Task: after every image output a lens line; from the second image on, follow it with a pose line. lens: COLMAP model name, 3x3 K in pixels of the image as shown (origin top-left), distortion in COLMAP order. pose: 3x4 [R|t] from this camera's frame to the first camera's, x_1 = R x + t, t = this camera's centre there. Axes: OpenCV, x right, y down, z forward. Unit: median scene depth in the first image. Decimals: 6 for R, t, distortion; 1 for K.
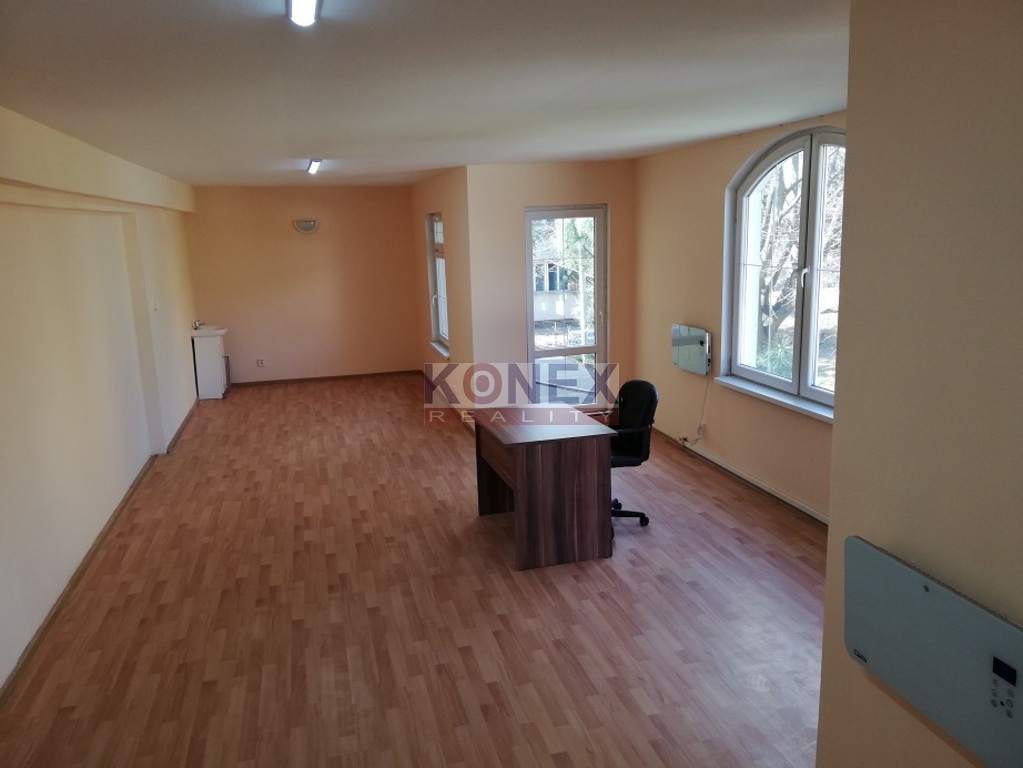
lens RADIAL K [[762.6, 0, 509.1], [0, 762.6, 374.9], [0, 0, 1]] dist [0.097771, -0.172511]
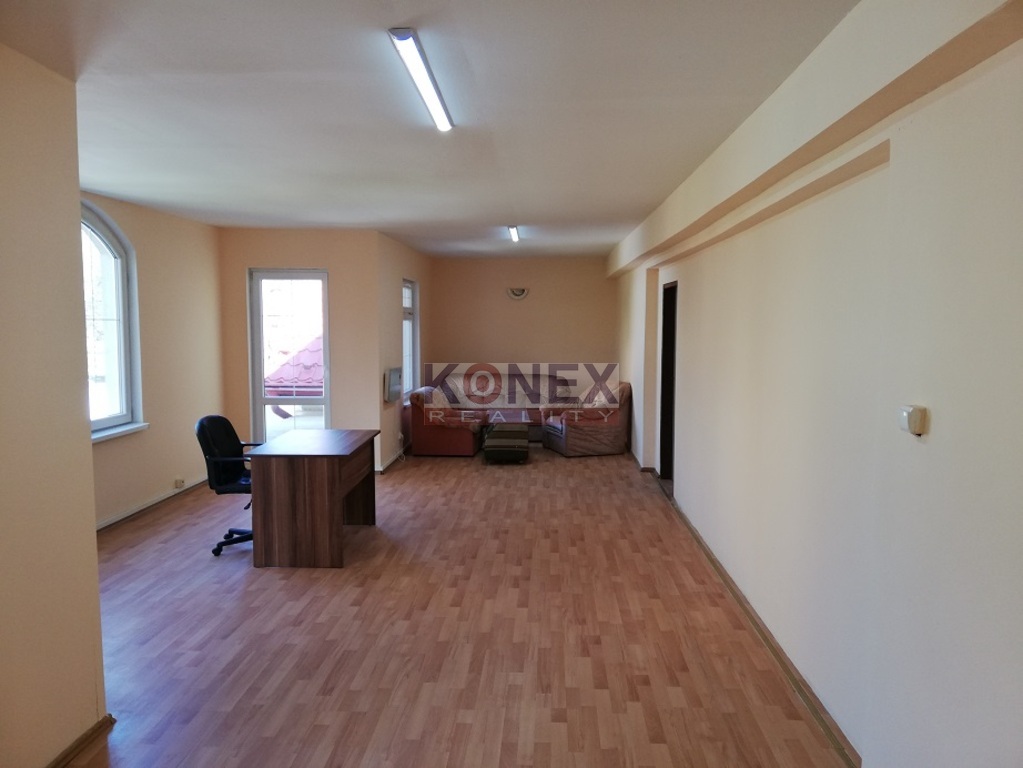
lens RADIAL K [[762.6, 0, 509.1], [0, 762.6, 374.9], [0, 0, 1]] dist [0.097771, -0.172511]
pose [[-0.950633, 0.007836, 0.310217, -0.558679], [0.086070, 0.967117, 0.239325, -0.270077], [-0.298141, 0.254210, -0.920048, 1.844346]]
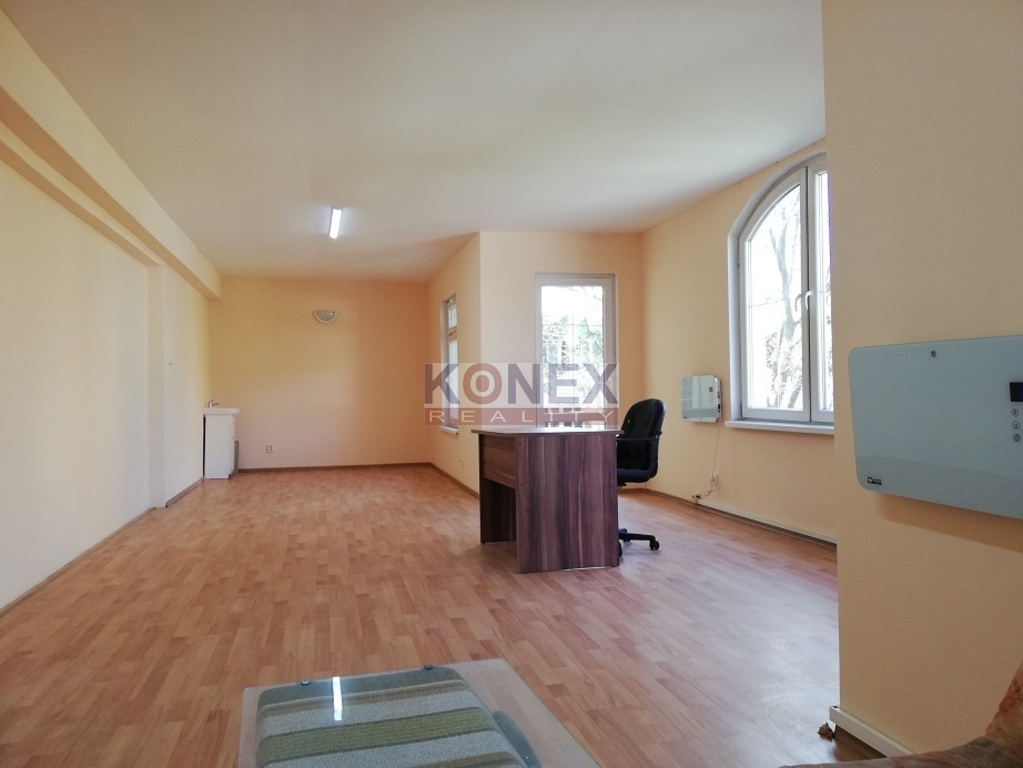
lens RADIAL K [[762.6, 0, 509.1], [0, 762.6, 374.9], [0, 0, 1]] dist [0.097771, -0.172511]
pose [[0.999625, 0.015091, -0.022847, 0.015435], [-0.019573, 0.977329, -0.210820, 0.188135], [0.019147, 0.211188, 0.977258, 0.025636]]
